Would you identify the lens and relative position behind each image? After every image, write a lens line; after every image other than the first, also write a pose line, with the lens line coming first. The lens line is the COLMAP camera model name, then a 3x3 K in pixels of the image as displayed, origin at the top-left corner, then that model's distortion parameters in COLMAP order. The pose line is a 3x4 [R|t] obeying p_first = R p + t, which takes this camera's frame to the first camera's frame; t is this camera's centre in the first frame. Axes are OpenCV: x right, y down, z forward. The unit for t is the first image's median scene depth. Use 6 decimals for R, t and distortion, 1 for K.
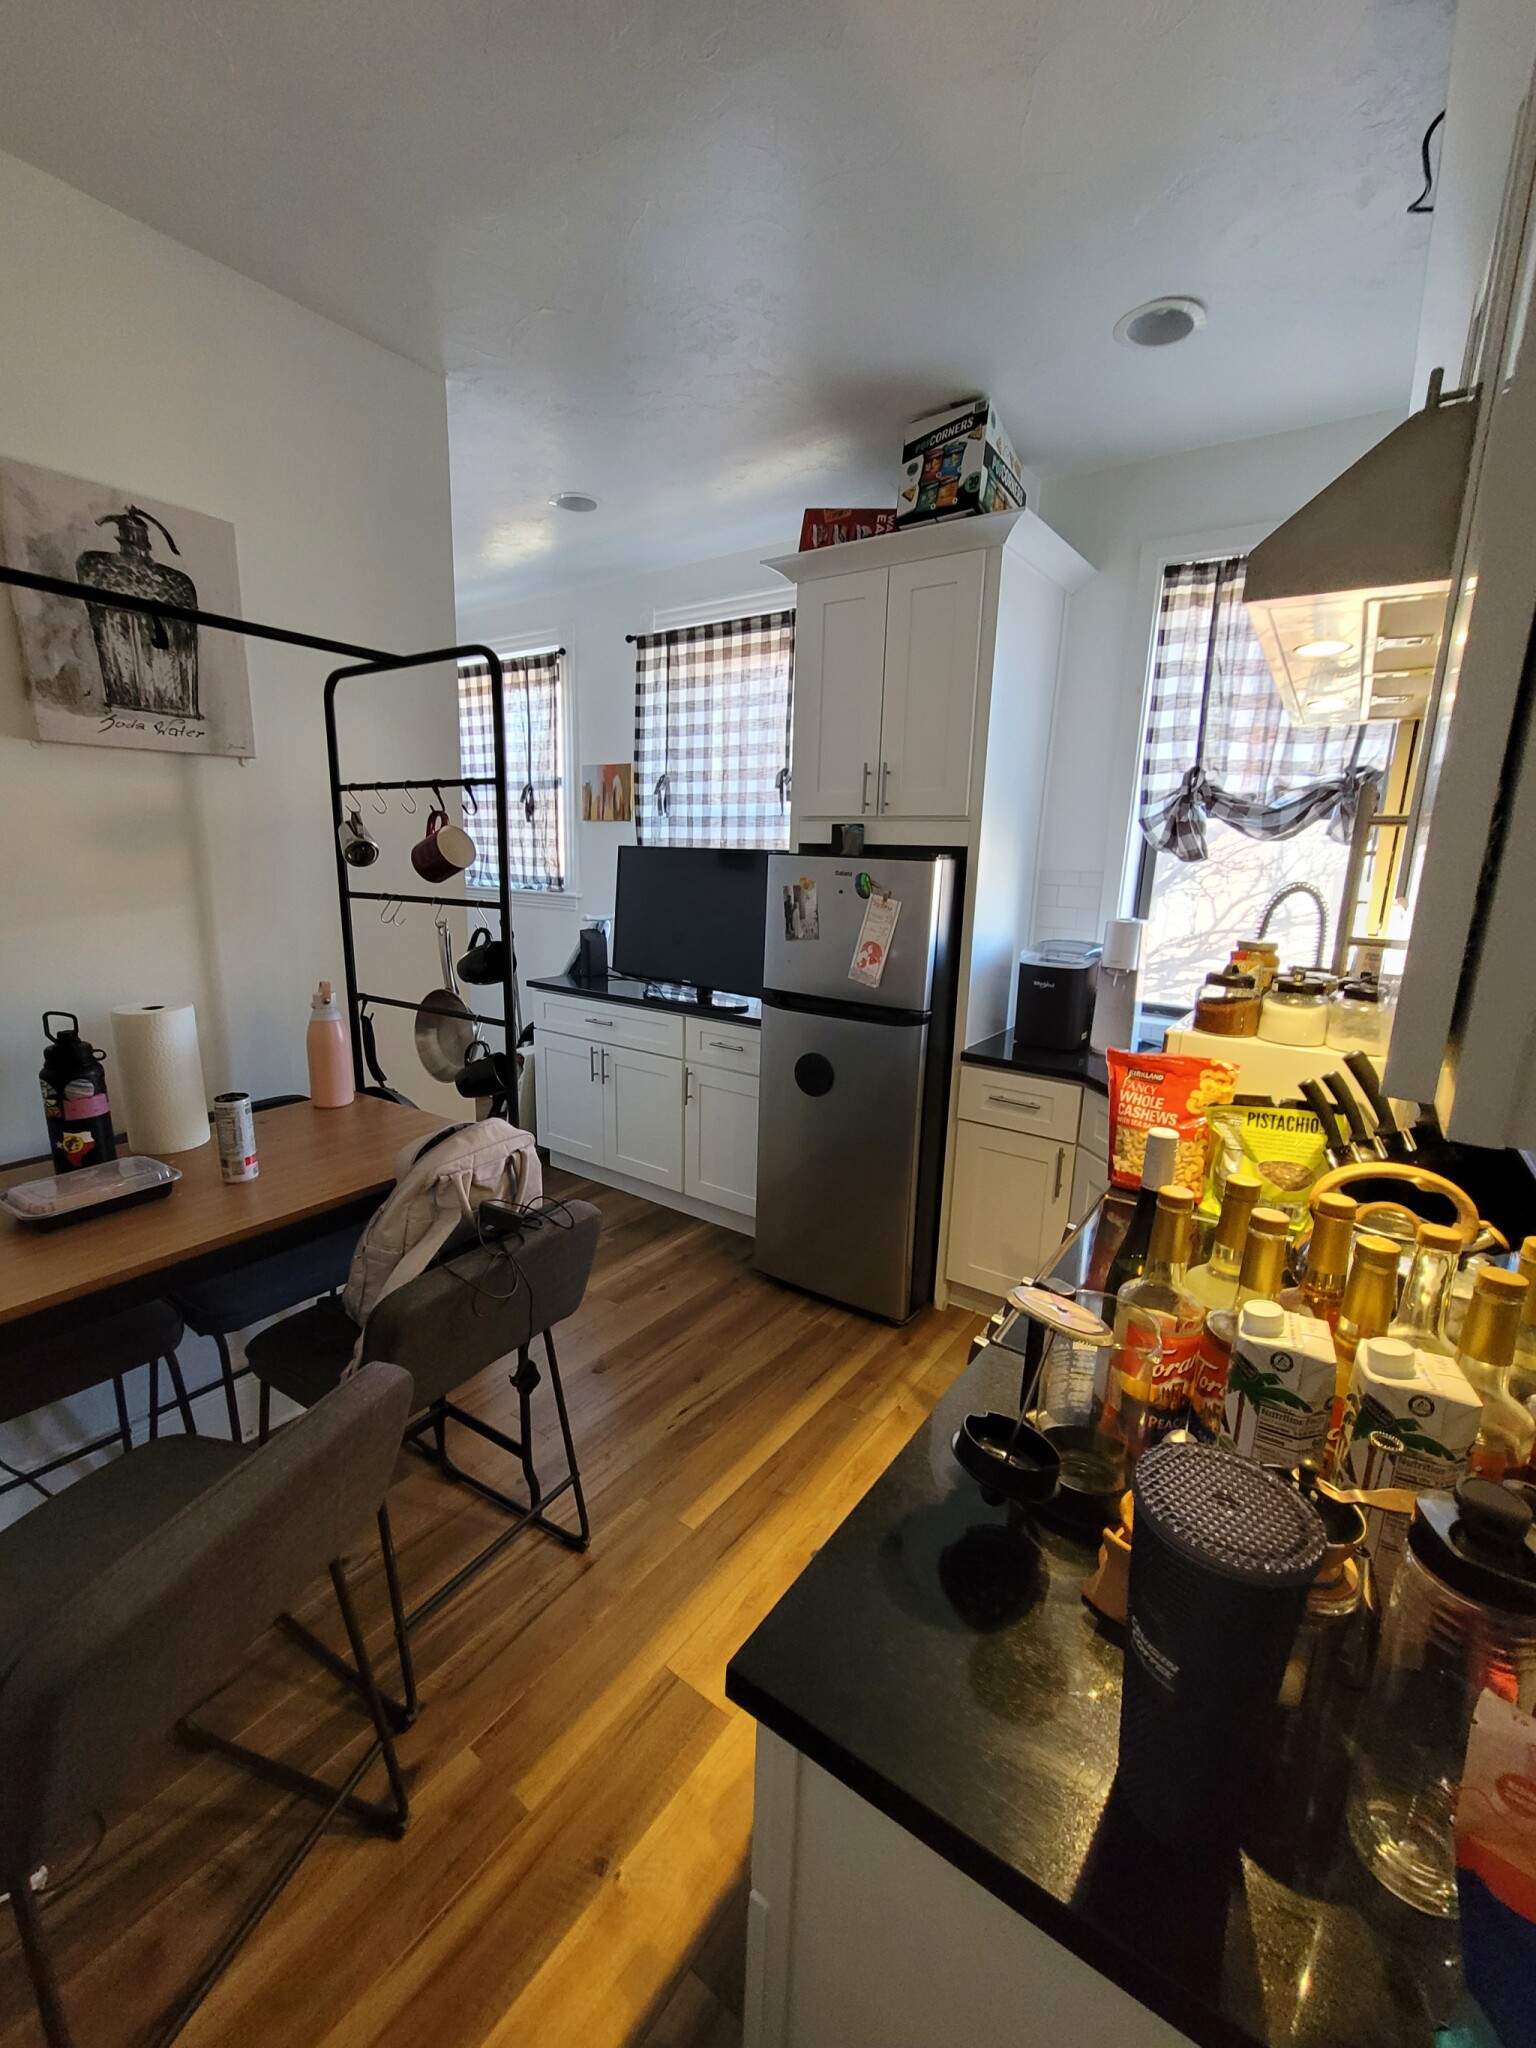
lens RADIAL K [[839.4, 0, 758.0], [0, 839.4, 1027.0], [0, 0, 1]] dist [-0.006764, 0.000386]
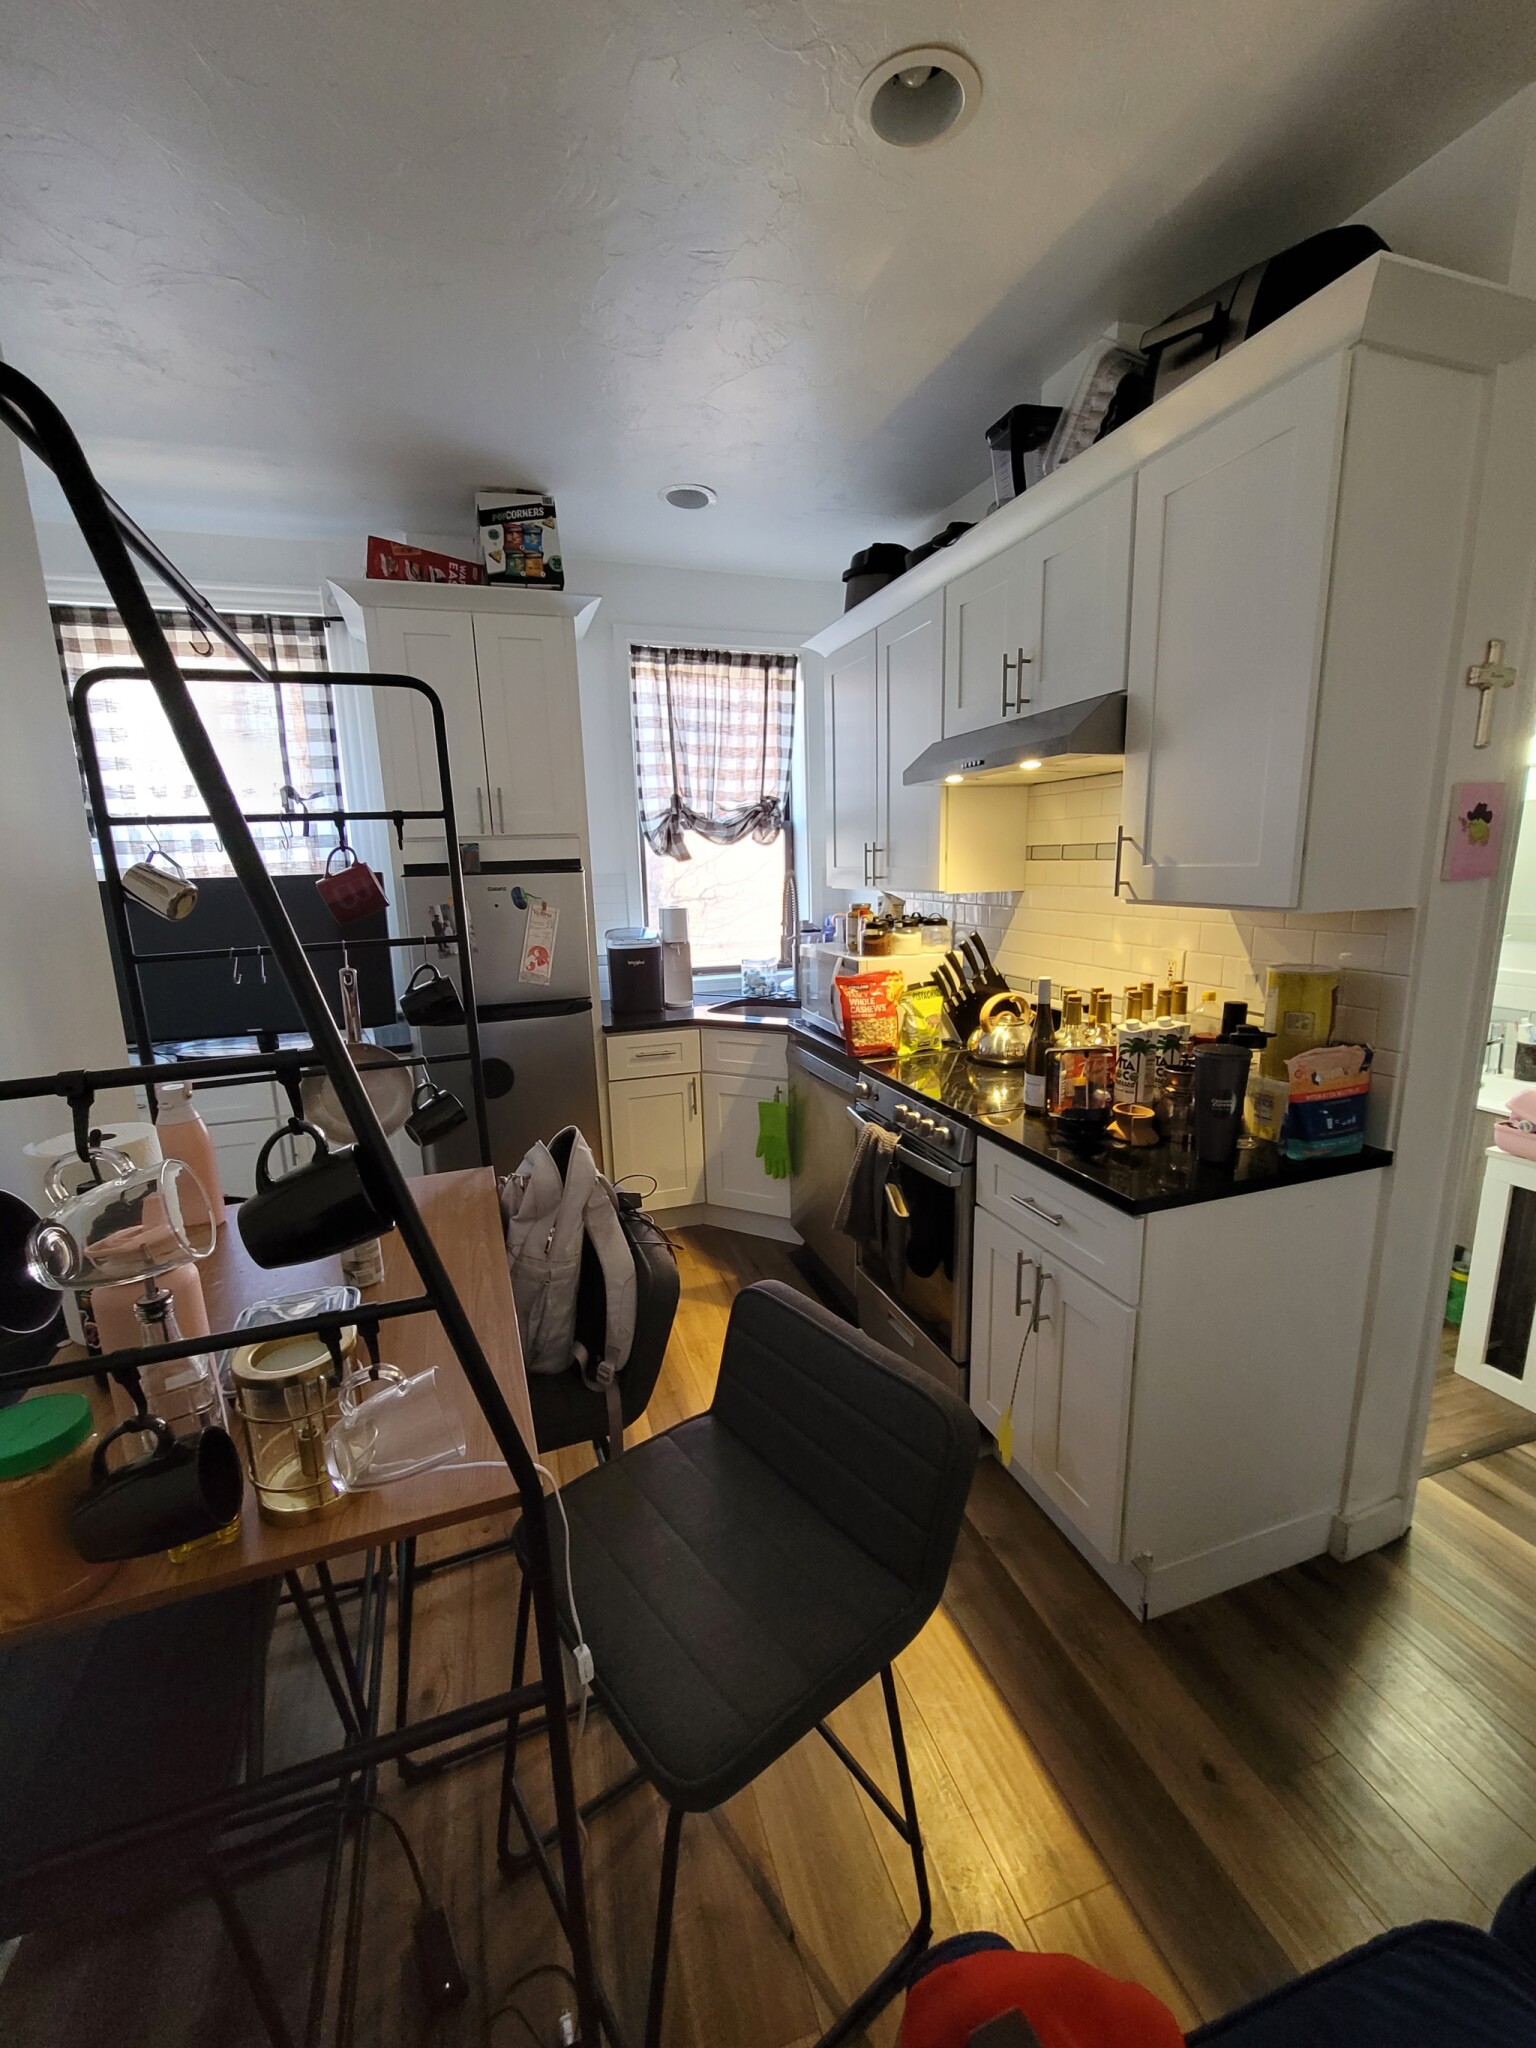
lens RADIAL K [[839.4, 0, 758.0], [0, 839.4, 1027.0], [0, 0, 1]] dist [-0.006764, 0.000386]
pose [[0.591965, -0.204050, 0.779706, -0.565800], [0.208203, 0.973299, 0.096642, -0.040458], [-0.778607, 0.105129, 0.618643, 0.071083]]
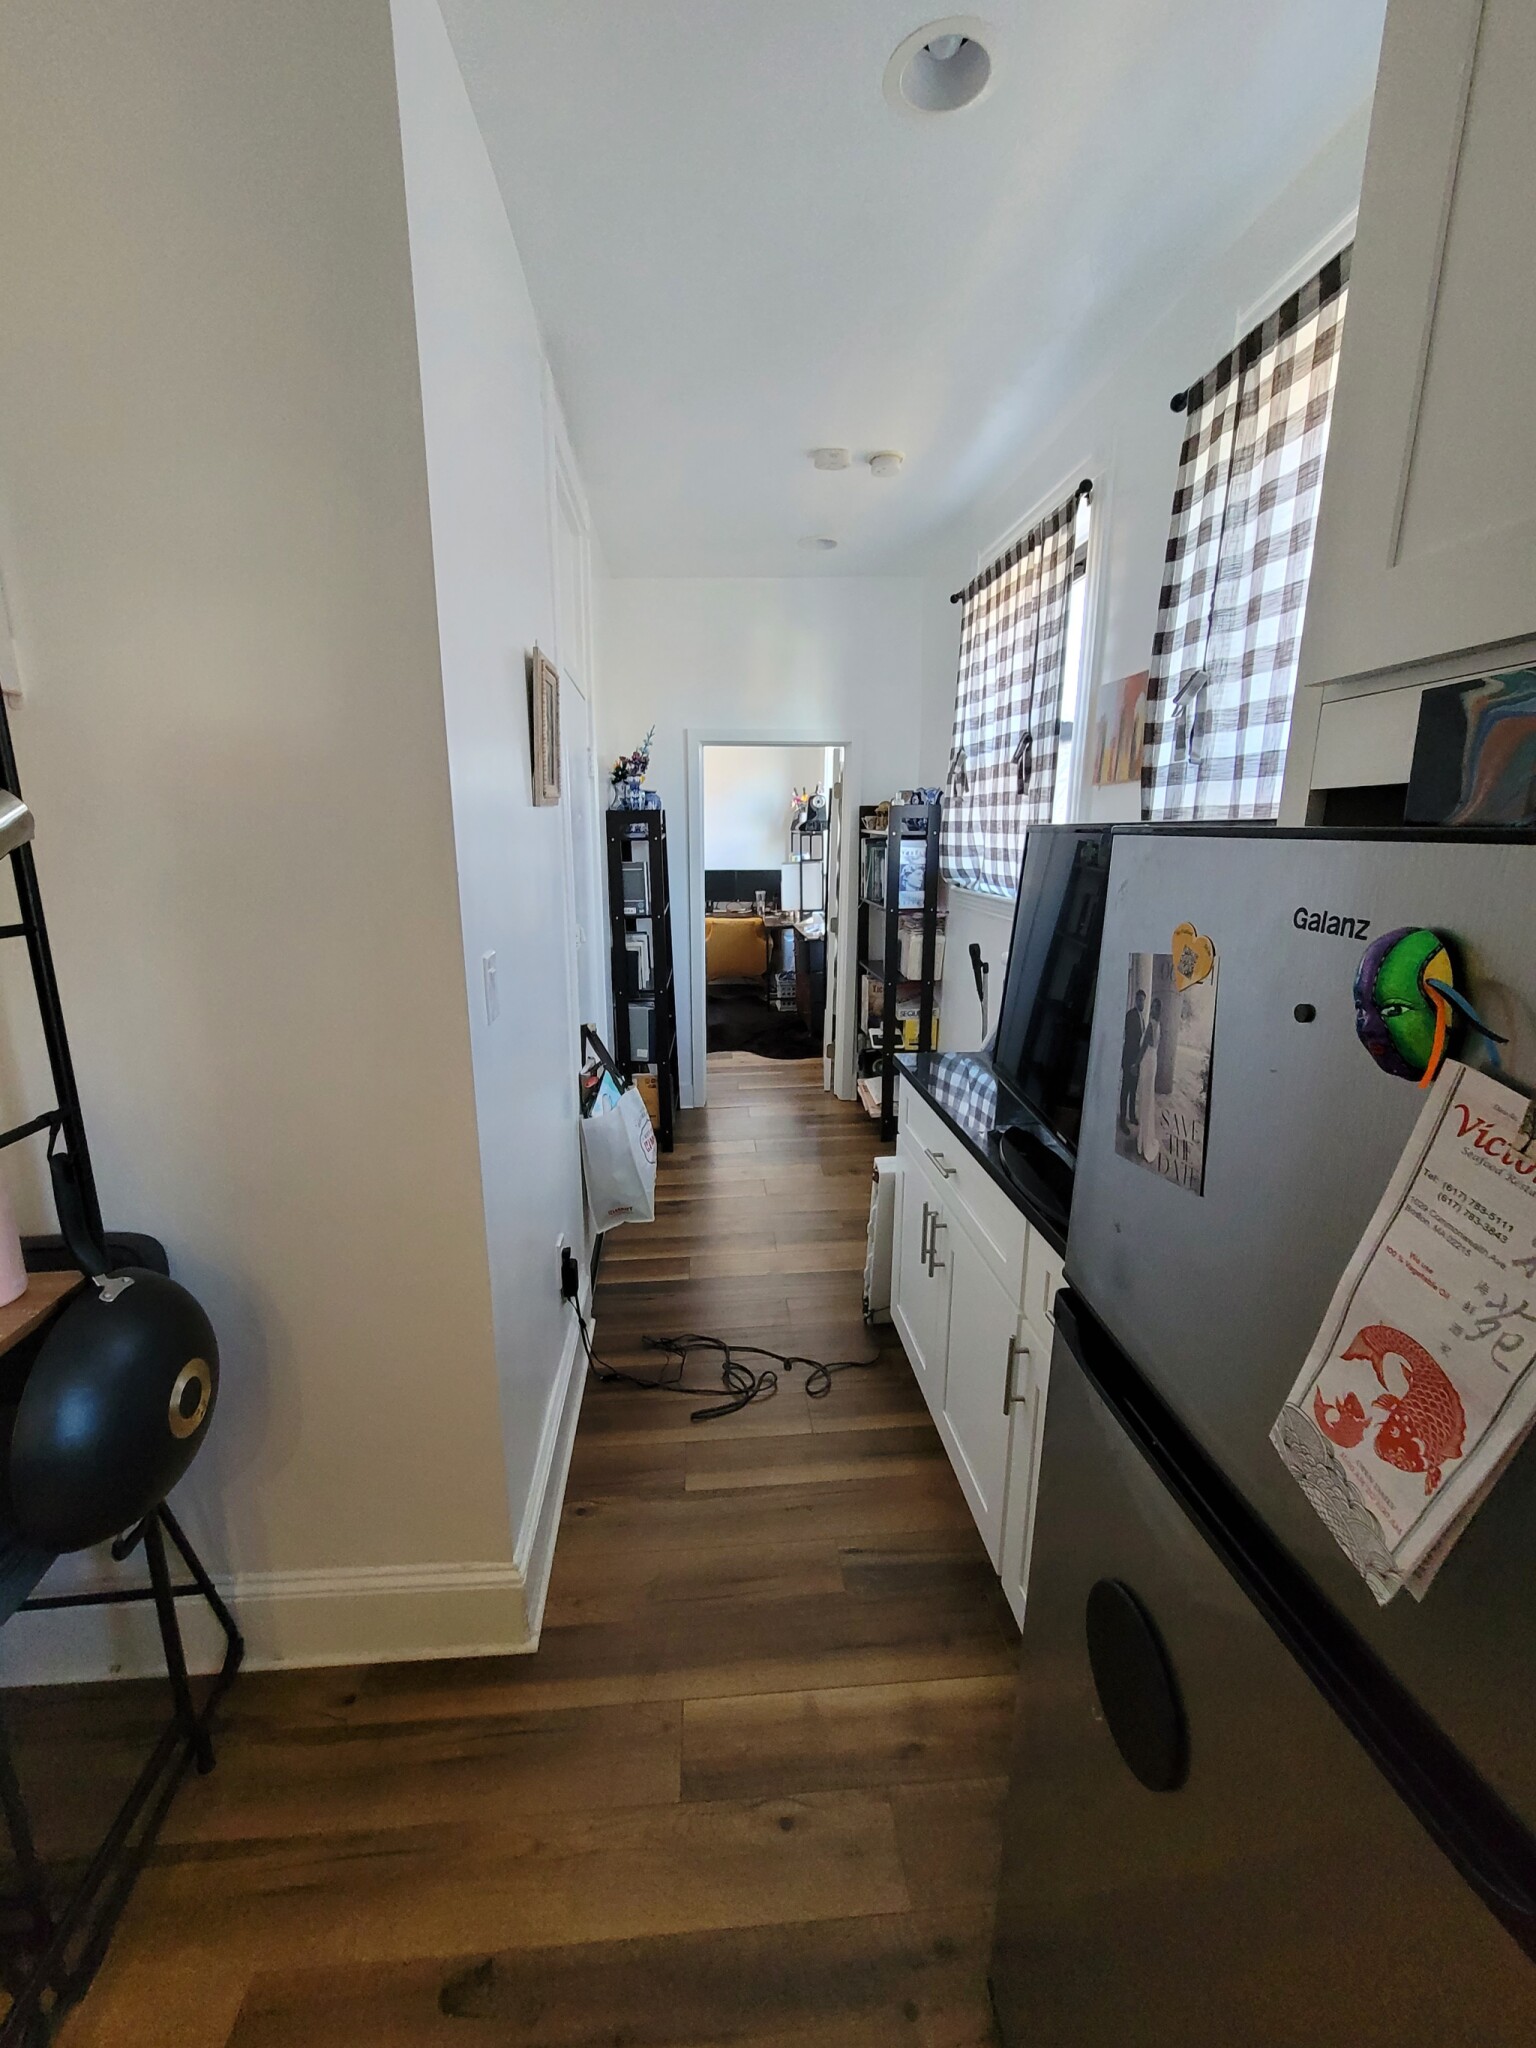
lens RADIAL K [[832.0, 0, 766.0], [0, 832.0, 1034.9], [0, 0, 1]] dist [-0.006184, 0.000006]
pose [[0.645517, 0.150945, -0.748681, 0.158843], [-0.136721, 0.987279, 0.081169, -0.149560], [0.751409, 0.049965, 0.657942, 0.750130]]
